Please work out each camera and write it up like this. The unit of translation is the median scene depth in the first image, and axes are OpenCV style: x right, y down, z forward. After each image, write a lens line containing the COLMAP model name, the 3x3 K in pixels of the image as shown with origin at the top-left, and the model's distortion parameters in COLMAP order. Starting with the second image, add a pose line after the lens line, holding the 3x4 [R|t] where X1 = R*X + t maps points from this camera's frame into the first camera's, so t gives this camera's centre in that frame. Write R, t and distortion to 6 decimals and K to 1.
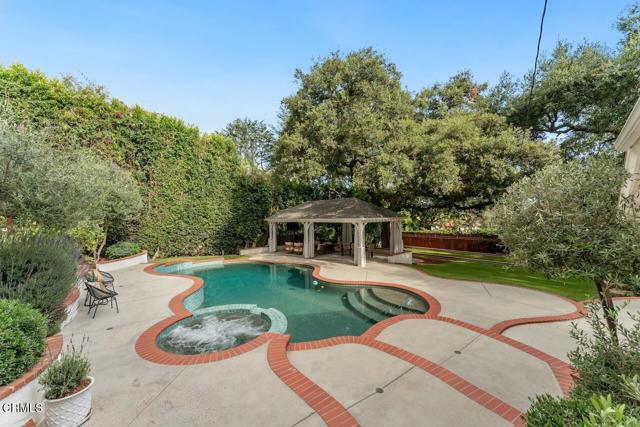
lens RADIAL K [[253.0, 0, 320.0], [0, 253.0, 213.5], [0, 0, 1]] dist [-0.000624, -0.000037]
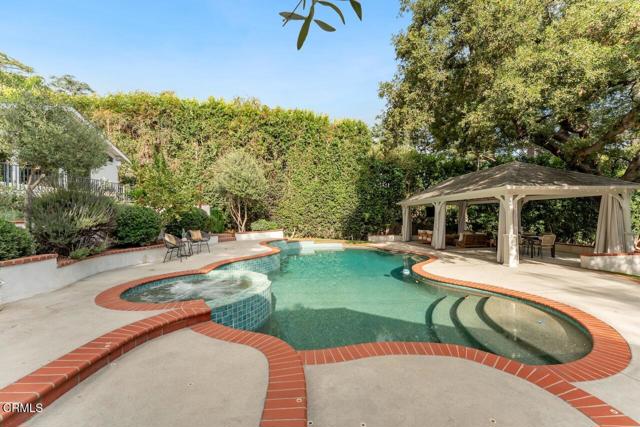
lens RADIAL K [[253.0, 0, 320.0], [0, 253.0, 213.5], [0, 0, 1]] dist [-0.000624, -0.000037]
pose [[0.761989, -0.002036, -0.647587, 0.175617], [0.006115, 0.999973, 0.004052, 0.064527], [0.647562, -0.007047, 0.761980, 0.201852]]
